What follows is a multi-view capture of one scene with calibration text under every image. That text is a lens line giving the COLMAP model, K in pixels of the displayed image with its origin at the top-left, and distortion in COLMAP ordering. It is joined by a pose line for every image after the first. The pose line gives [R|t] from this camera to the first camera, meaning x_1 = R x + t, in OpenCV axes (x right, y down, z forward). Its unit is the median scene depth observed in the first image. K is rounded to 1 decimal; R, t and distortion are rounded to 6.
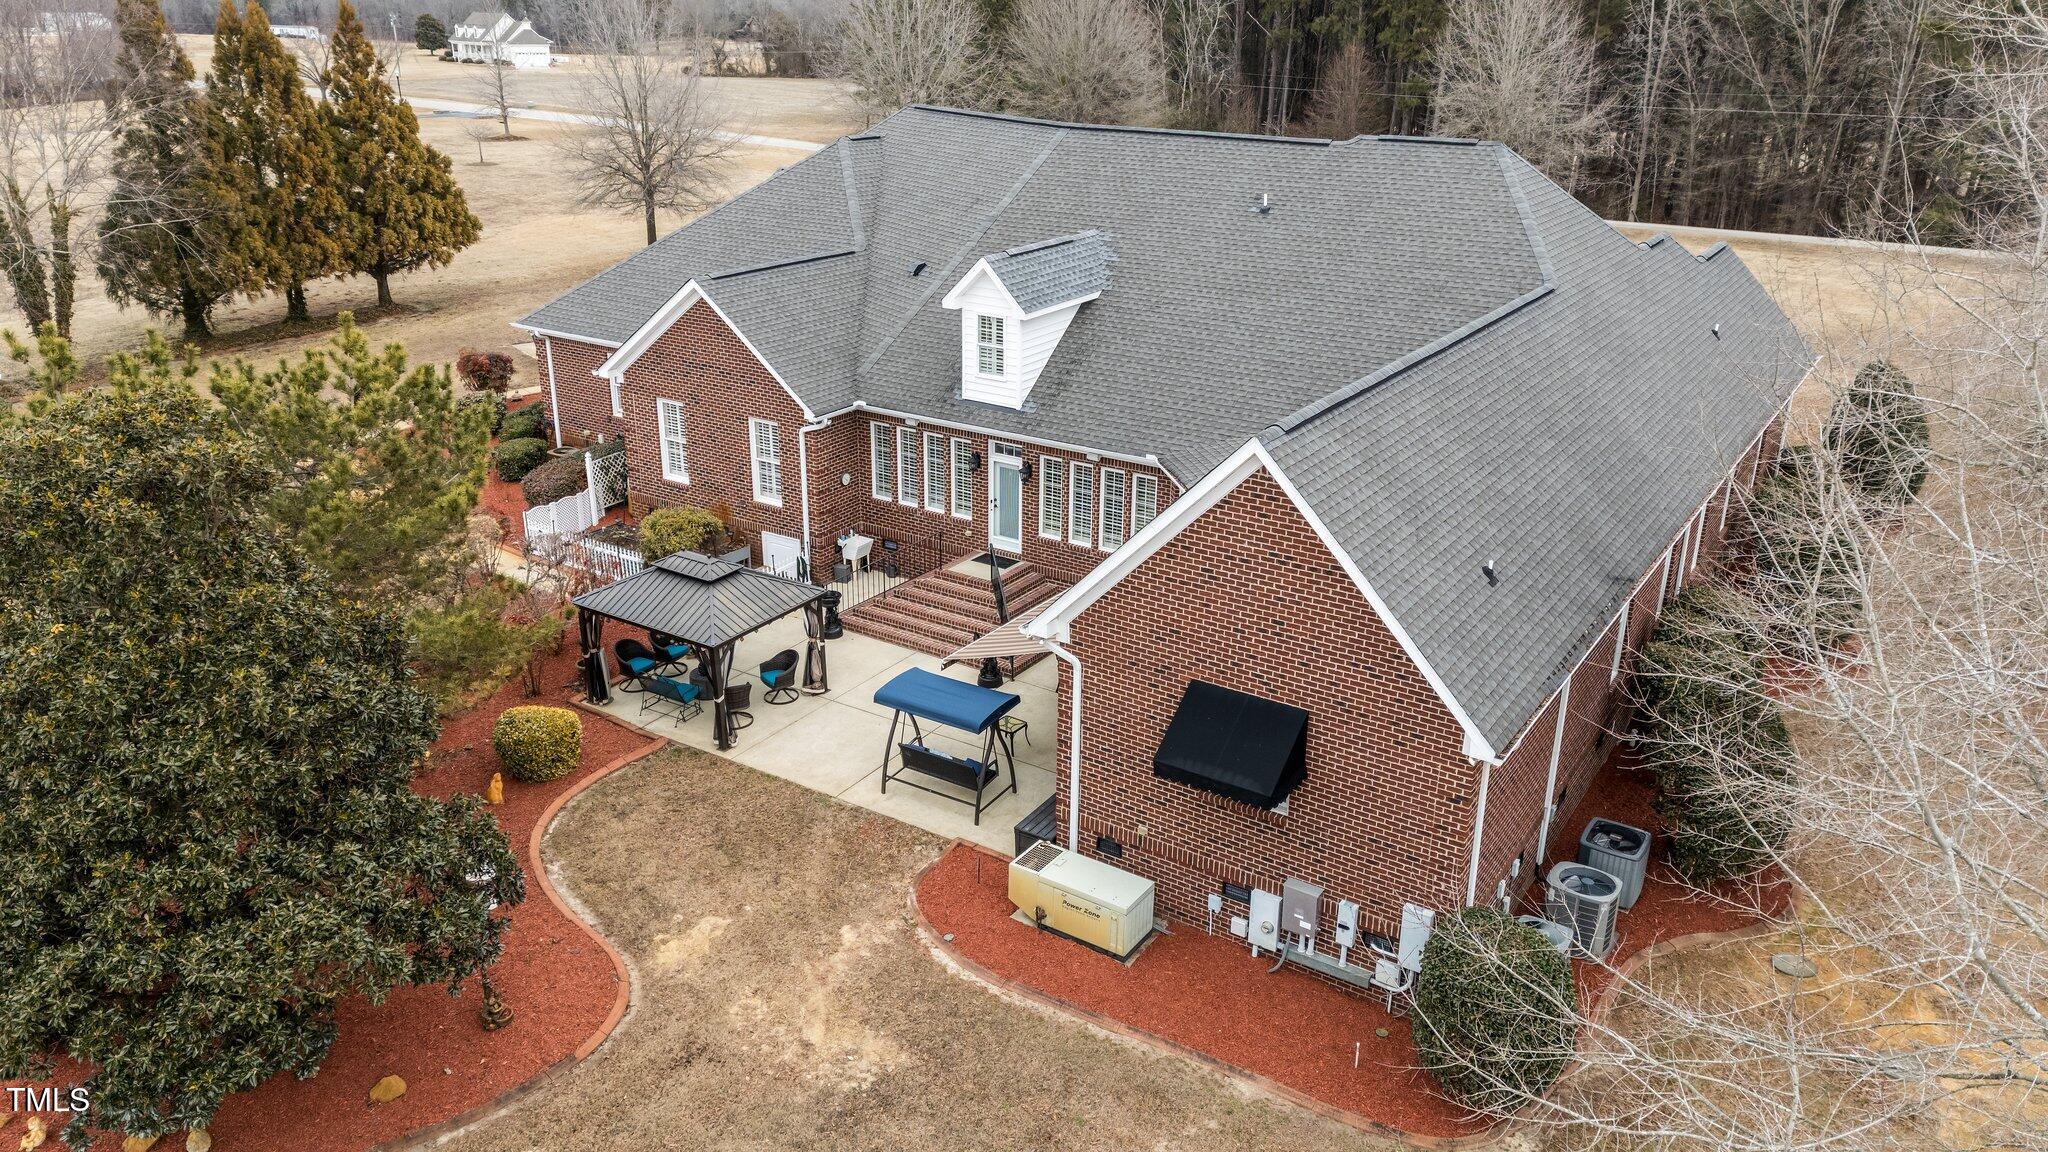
lens RADIAL K [[1437.8, 0, 1030.0], [0, 1437.8, 576.2], [0, 0, 1]] dist [0.047366, -0.008128]
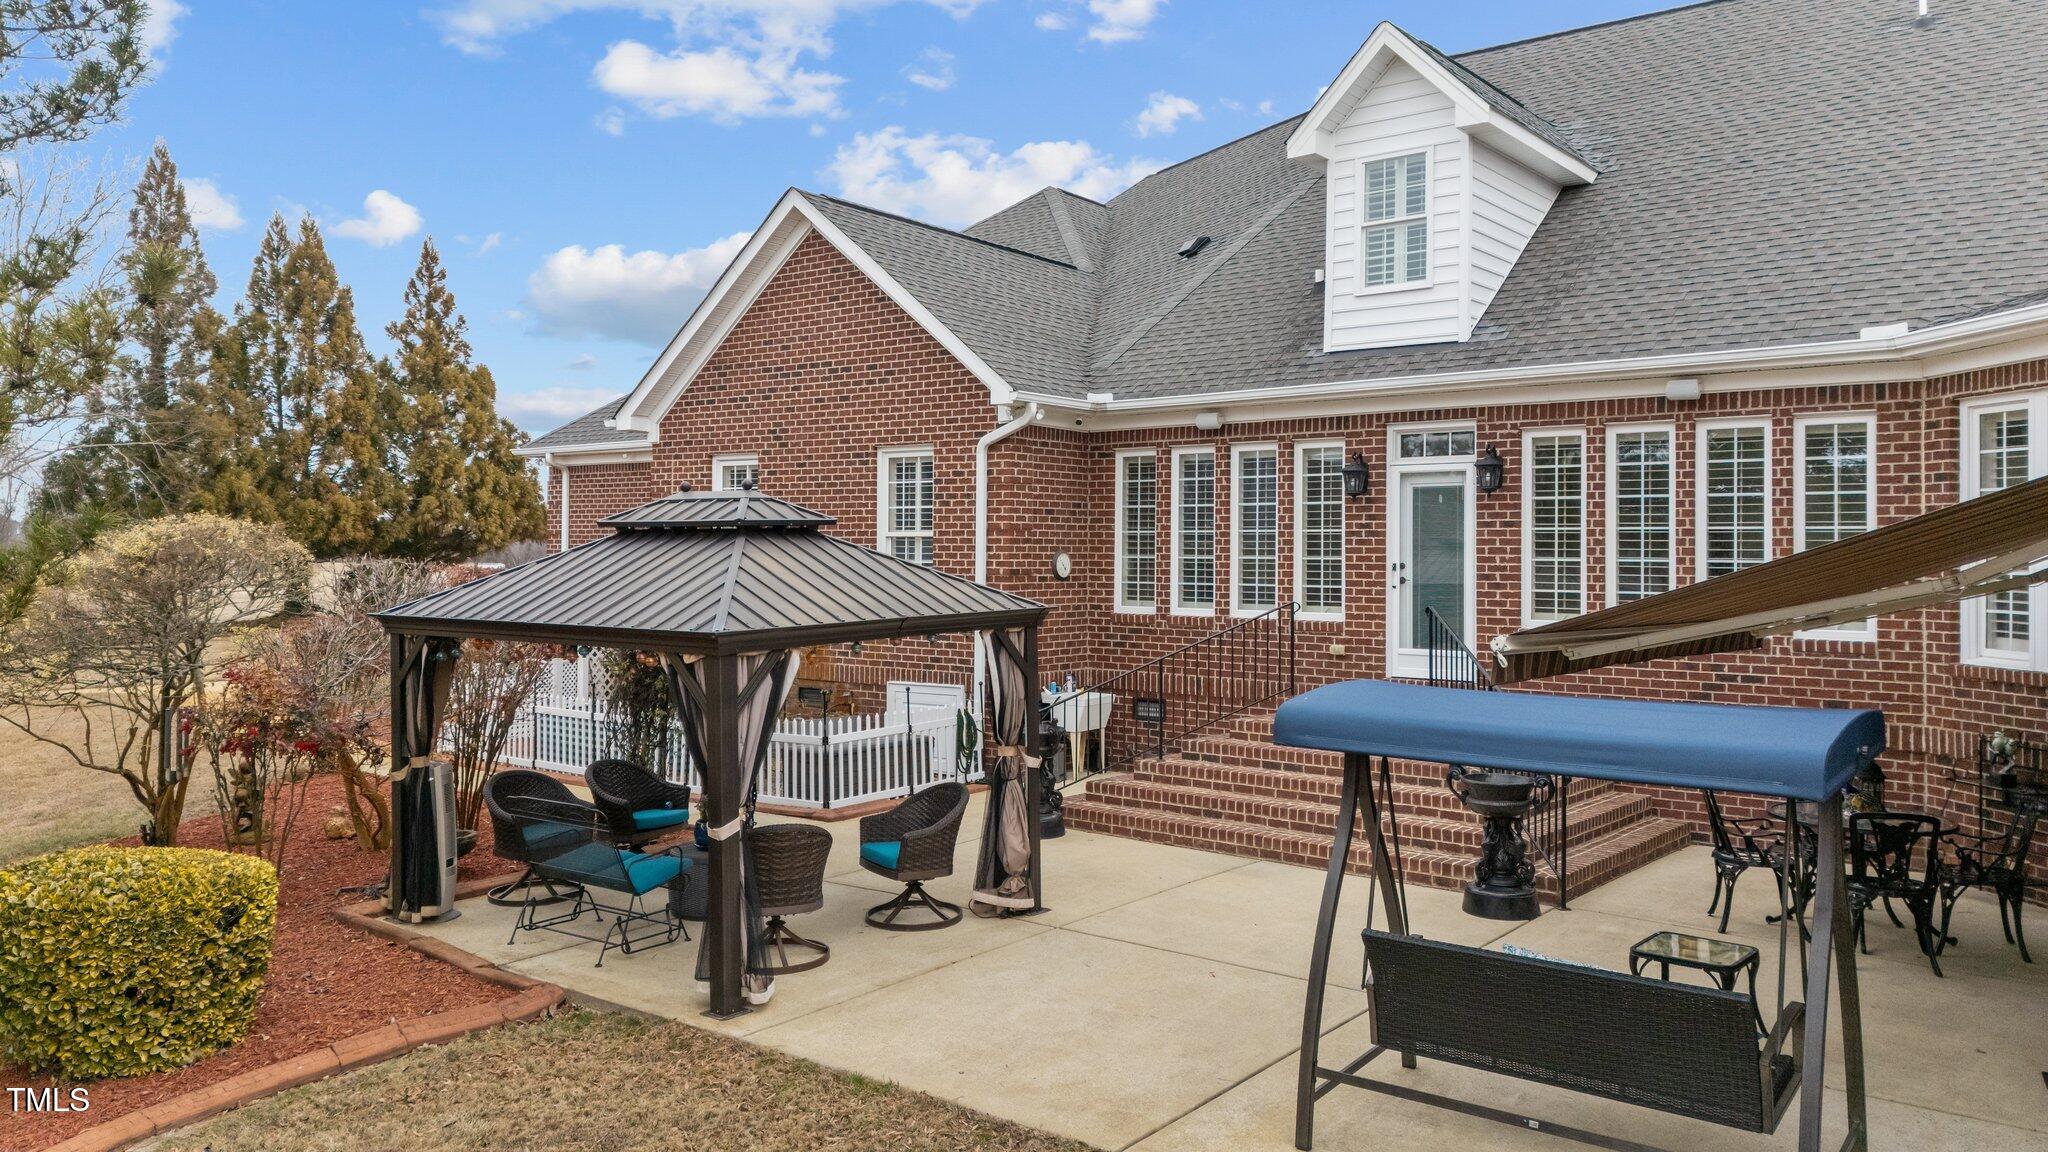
lens RADIAL K [[1437.8, 0, 1011.3], [0, 1437.8, 561.4], [0, 0, 1]] dist [0.047366, -0.008128]
pose [[0.994897, -0.003506, -0.100835, -0.104010], [-0.035321, 0.924055, -0.380624, 0.126671], [0.094511, 0.382243, 0.919216, 0.593917]]
